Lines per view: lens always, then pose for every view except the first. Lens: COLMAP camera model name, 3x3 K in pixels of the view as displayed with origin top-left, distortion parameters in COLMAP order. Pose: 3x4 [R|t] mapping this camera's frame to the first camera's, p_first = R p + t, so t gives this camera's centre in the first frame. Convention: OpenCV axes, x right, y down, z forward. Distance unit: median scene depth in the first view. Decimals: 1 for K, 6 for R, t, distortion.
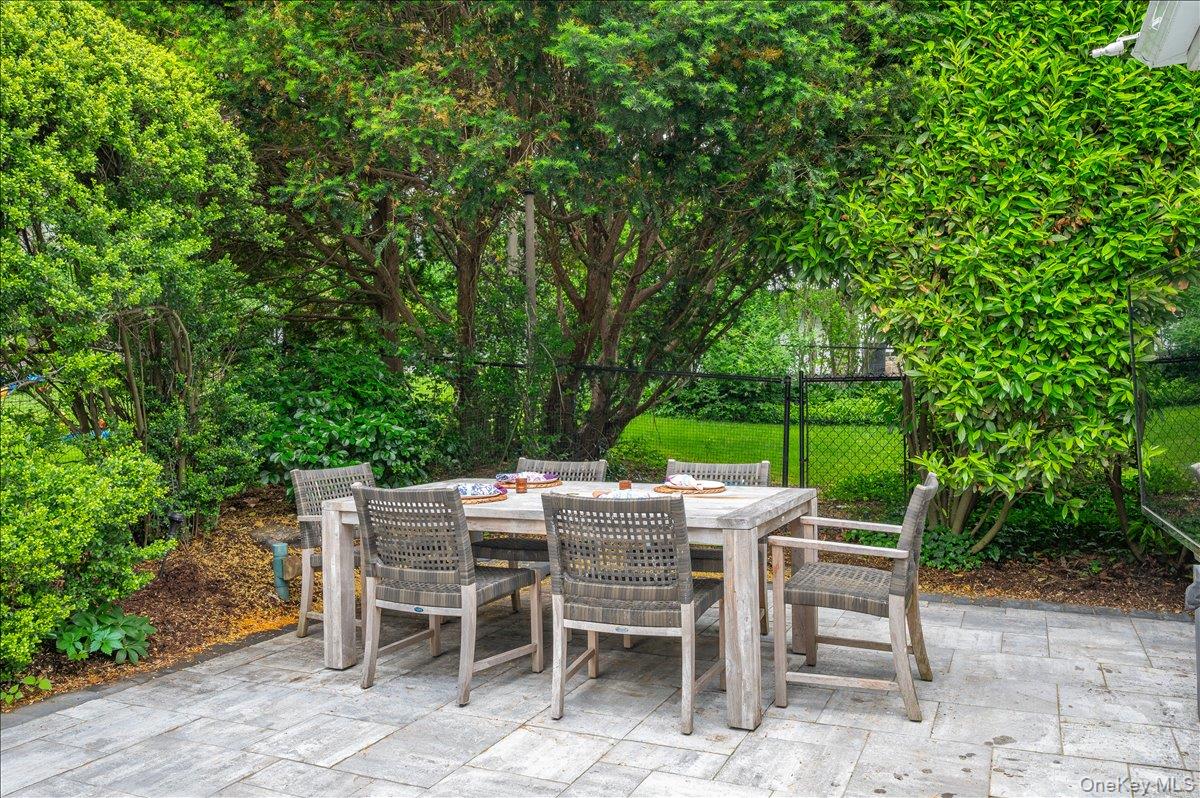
lens RADIAL K [[889.0, 0, 600.0], [0, 889.0, 399.0], [0, 0, 1]] dist [-0.002572, -0.001285]
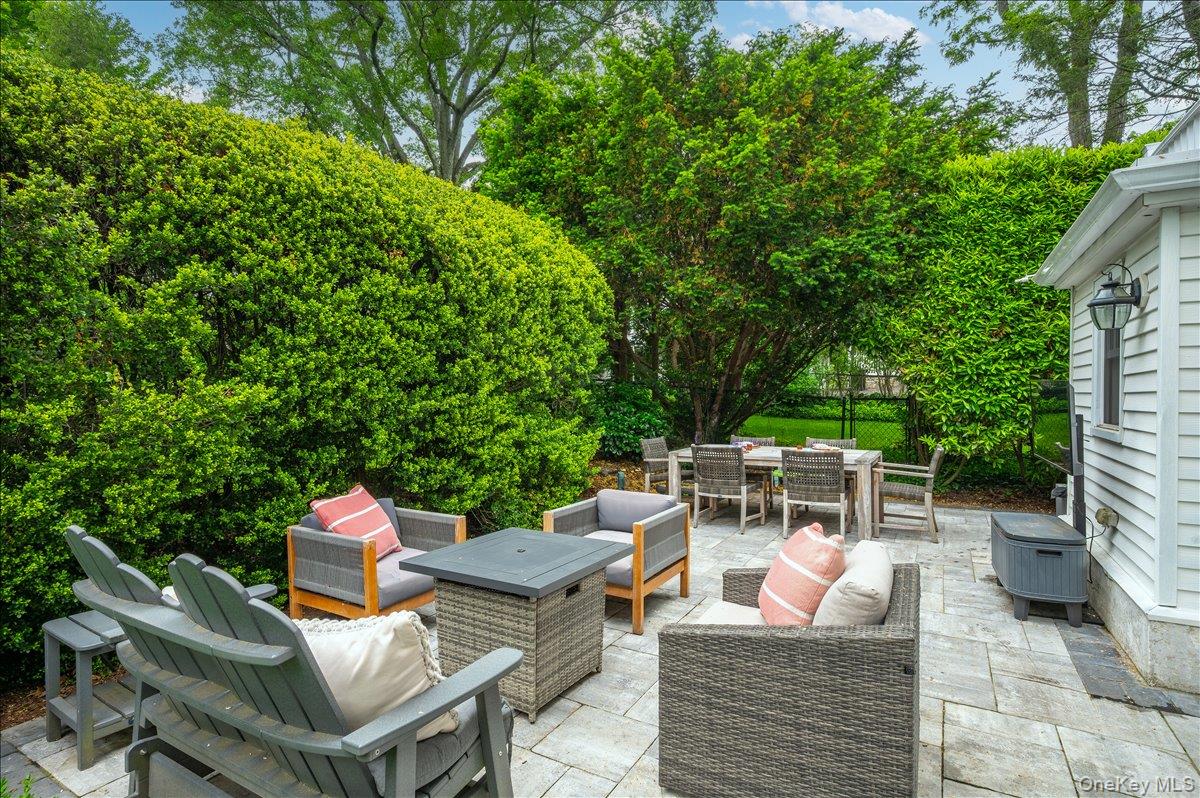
lens RADIAL K [[579.3, 0, 600.0], [0, 579.3, 399.0], [0, 0, 1]] dist [-0.000598, -0.000059]
pose [[0.995654, 0.010972, -0.092480, -0.322302], [-0.010928, 0.999940, 0.000981, -0.024763], [0.092485, 0.000034, 0.995714, -0.521091]]
